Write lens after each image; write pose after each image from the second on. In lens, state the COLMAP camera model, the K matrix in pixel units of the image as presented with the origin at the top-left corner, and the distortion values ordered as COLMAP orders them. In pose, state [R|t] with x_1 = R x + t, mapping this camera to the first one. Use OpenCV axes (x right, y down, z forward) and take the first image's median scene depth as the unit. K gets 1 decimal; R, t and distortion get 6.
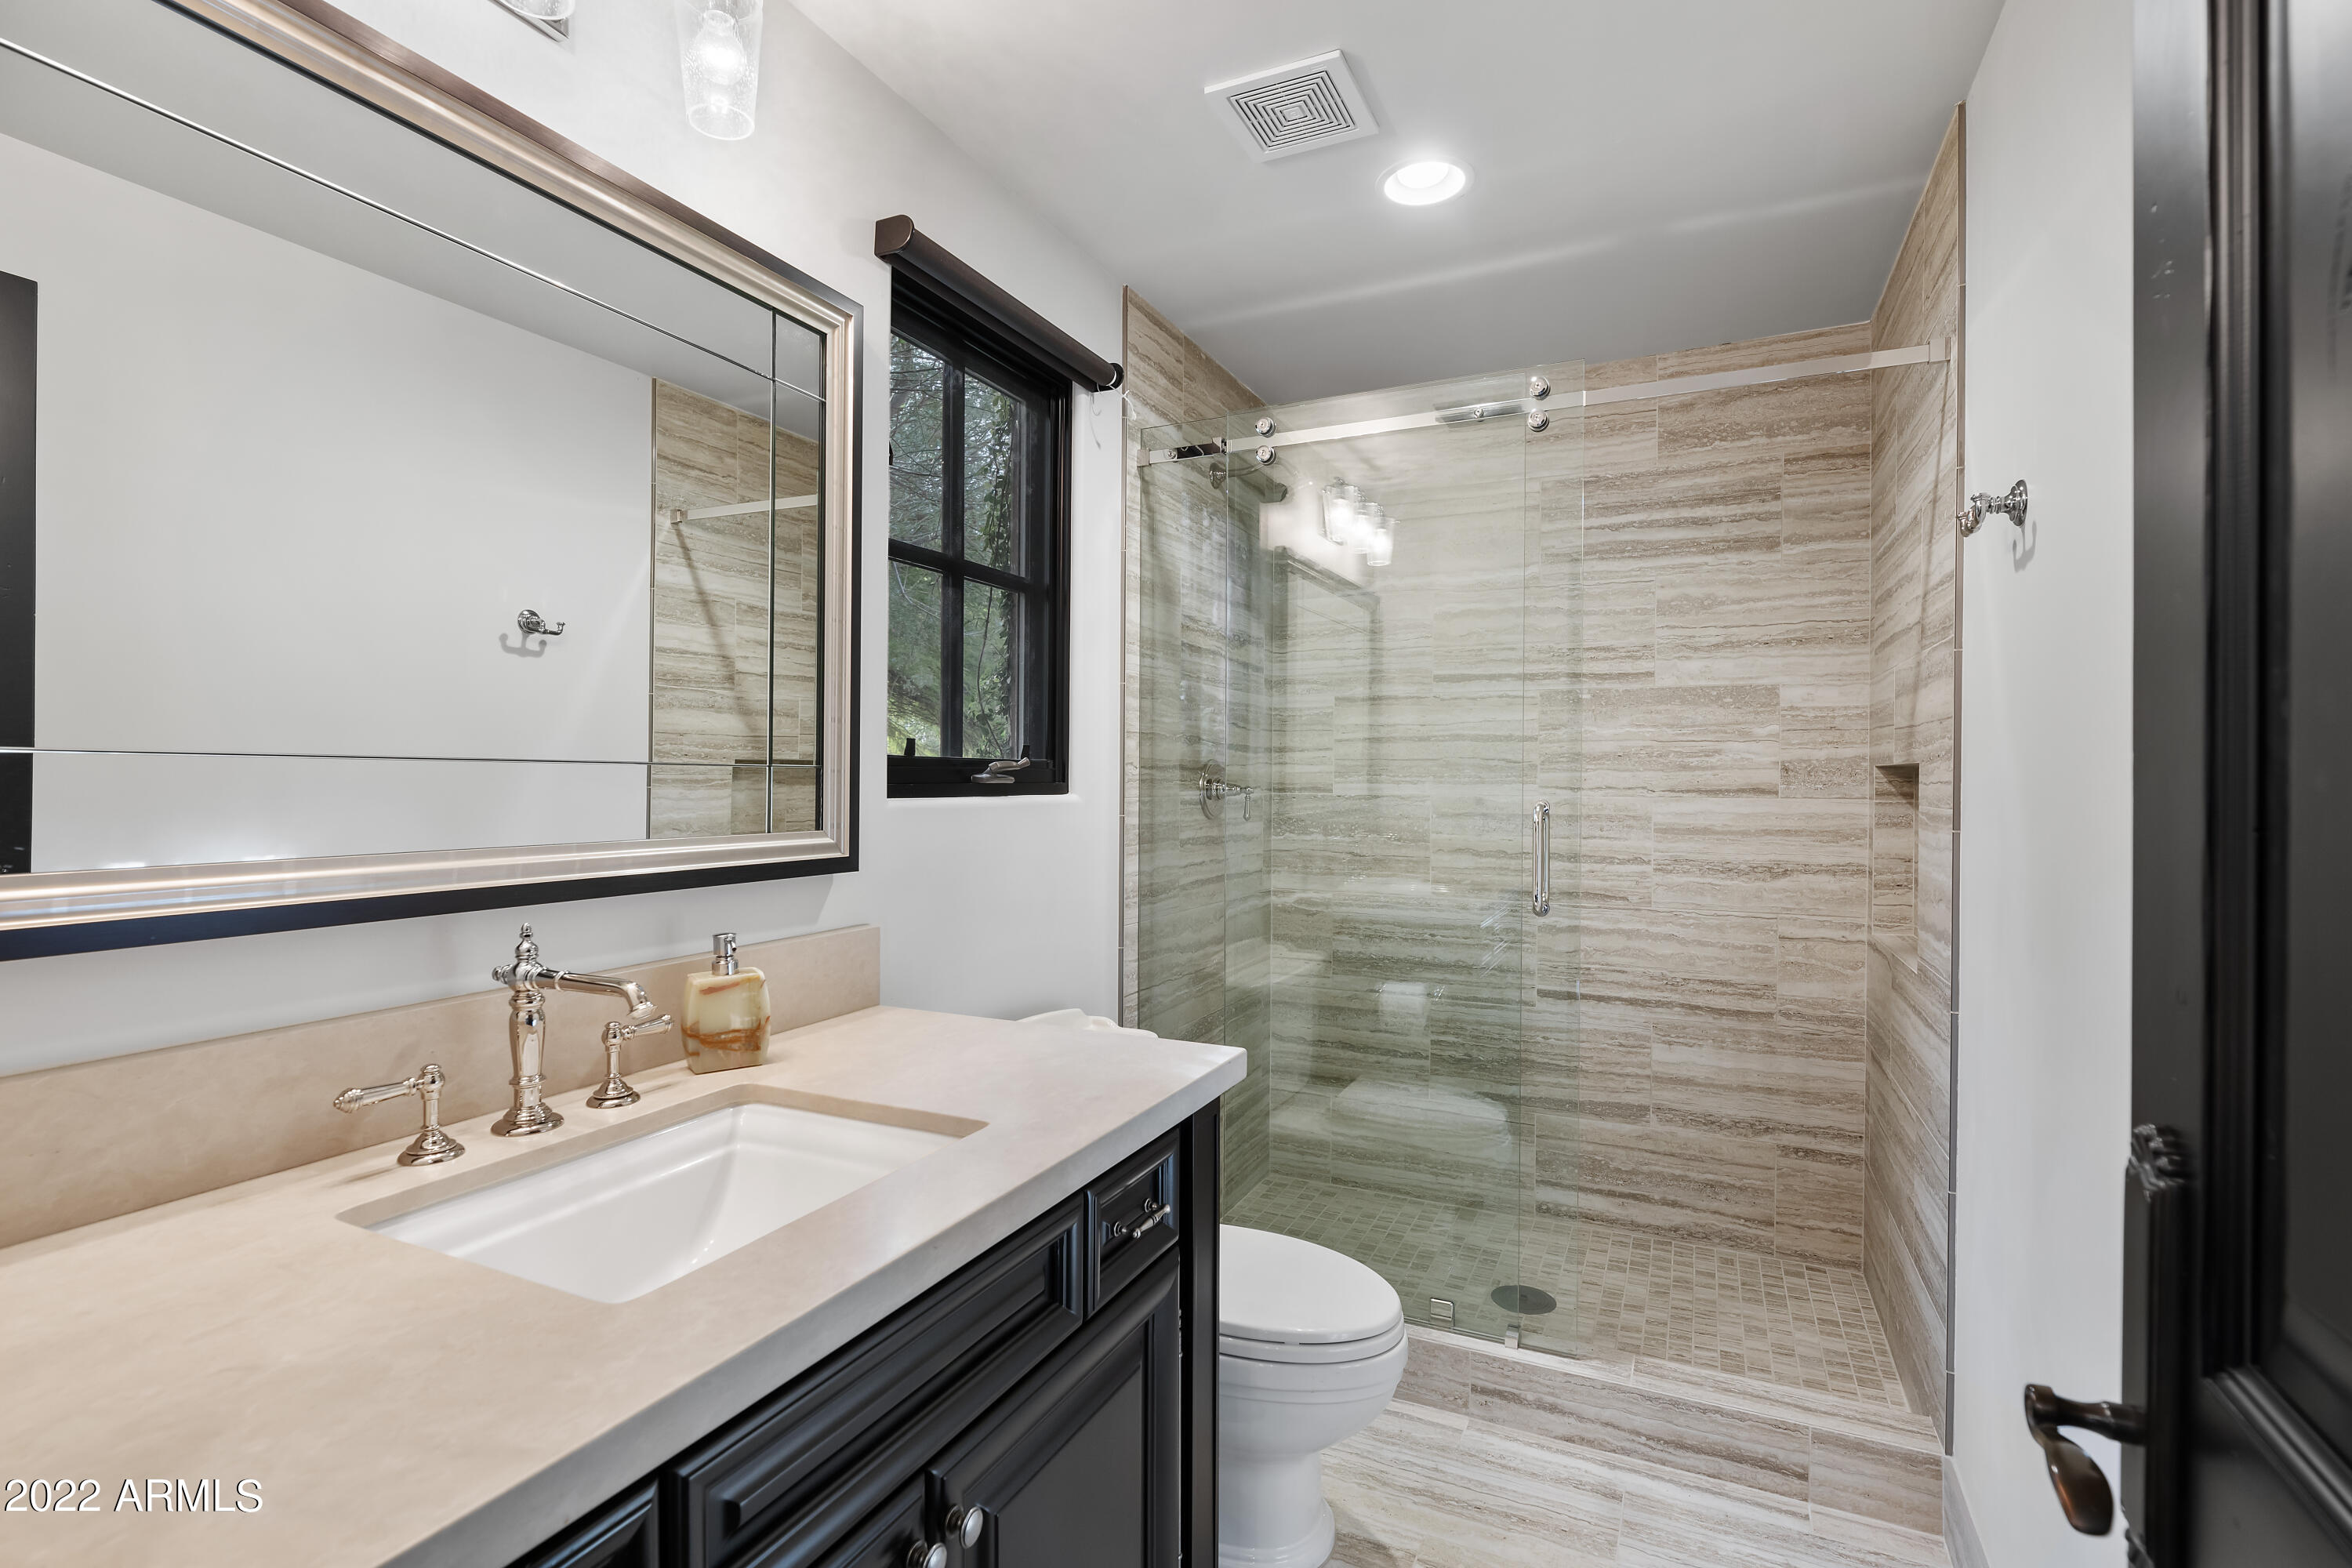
lens RADIAL K [[1116.2, 0, 1178.9], [0, 1116.2, 775.4], [0, 0, 1]] dist [-0.000550, 0.000109]
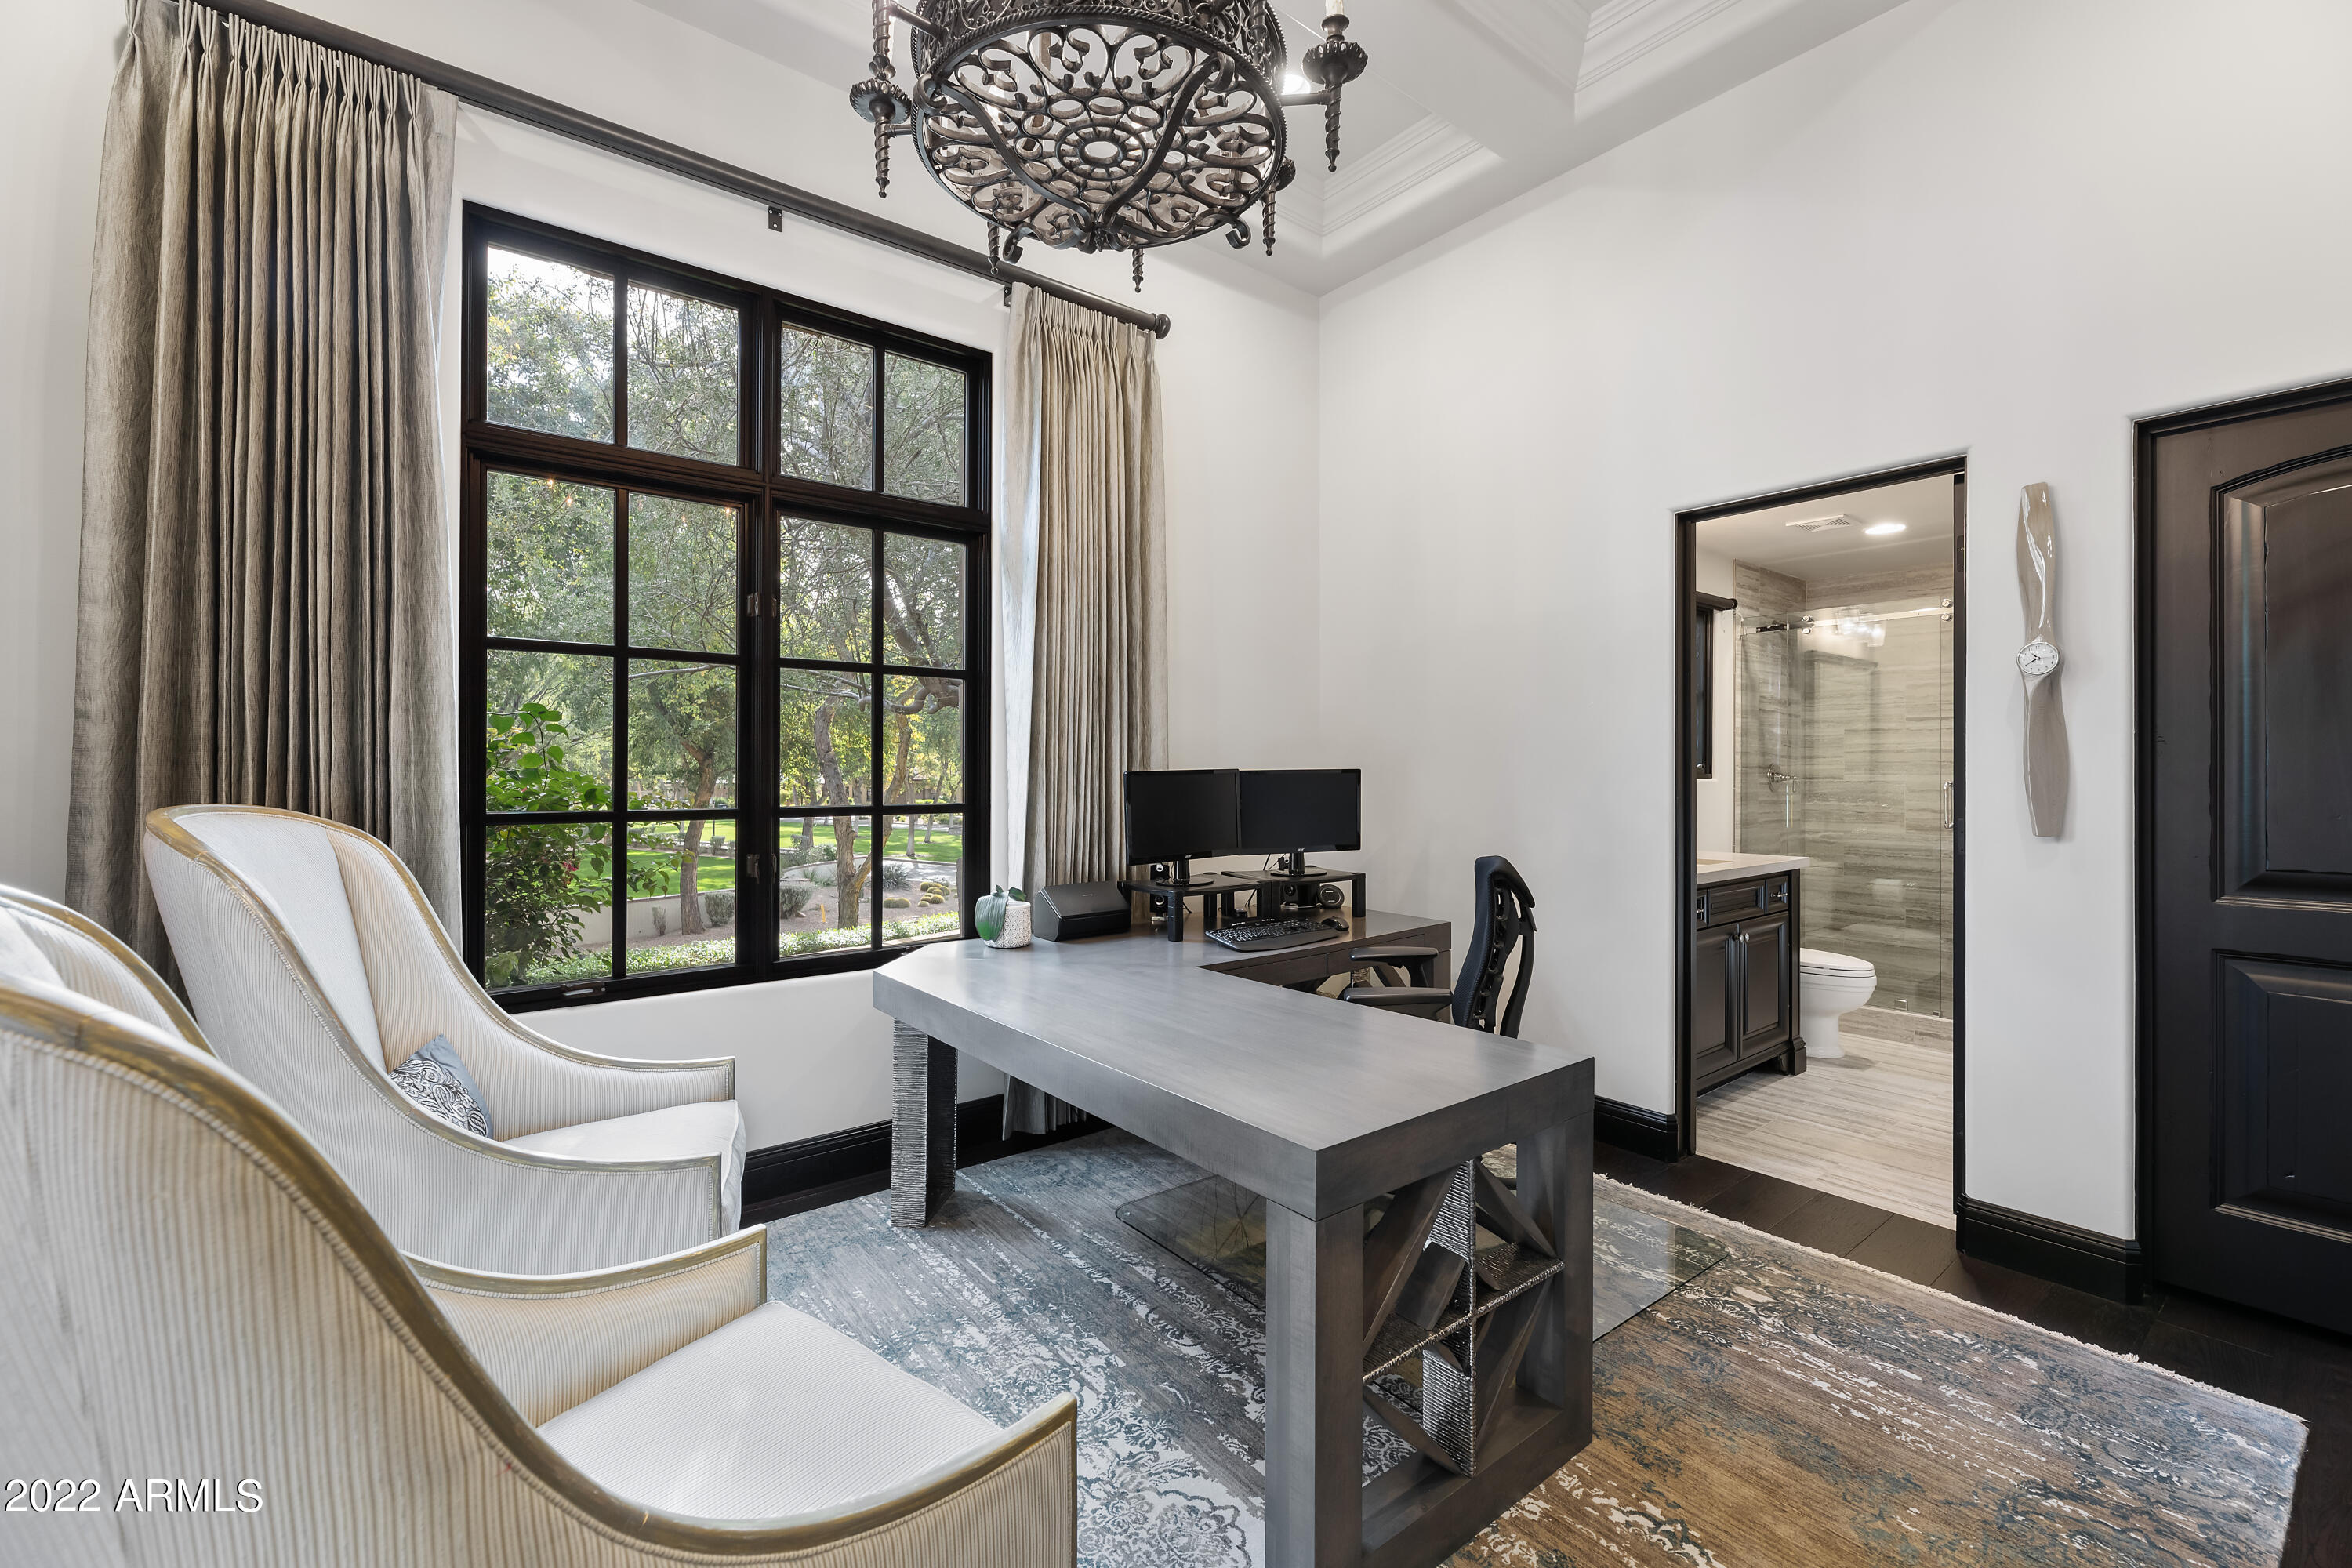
lens RADIAL K [[998.5, 0, 1187.3], [0, 998.5, 779.3], [0, 0, 1]] dist [0.000193, -0.000451]
pose [[0.900247, -0.006419, -0.435333, -0.132402], [0.006691, 0.999977, -0.000909, 0.009379], [0.435329, -0.002094, 0.900269, -1.053579]]
